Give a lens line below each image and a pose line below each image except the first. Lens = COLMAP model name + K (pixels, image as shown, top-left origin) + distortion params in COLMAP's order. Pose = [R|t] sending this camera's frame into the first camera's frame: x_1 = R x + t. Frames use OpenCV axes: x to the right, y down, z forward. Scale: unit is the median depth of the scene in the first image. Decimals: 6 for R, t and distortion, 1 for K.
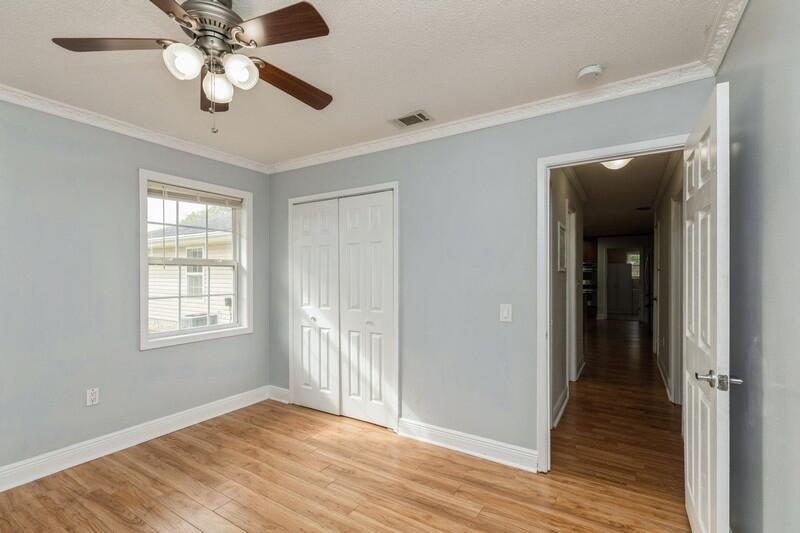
lens RADIAL K [[365.8, 0, 401.4], [0, 365.8, 267.7], [0, 0, 1]] dist [0.010053, -0.000860]
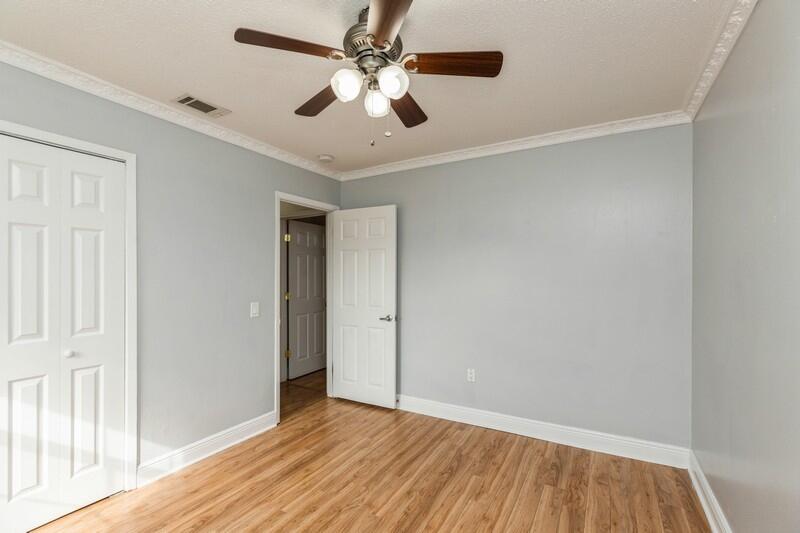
lens RADIAL K [[365.8, 0, 398.8], [0, 365.8, 268.8], [0, 0, 1]] dist [0.010053, -0.000860]
pose [[-0.033846, 0.022421, 0.999176, -0.963760], [-0.015089, 0.999623, -0.022942, 0.009450], [-0.999313, -0.015853, -0.033494, 0.588567]]
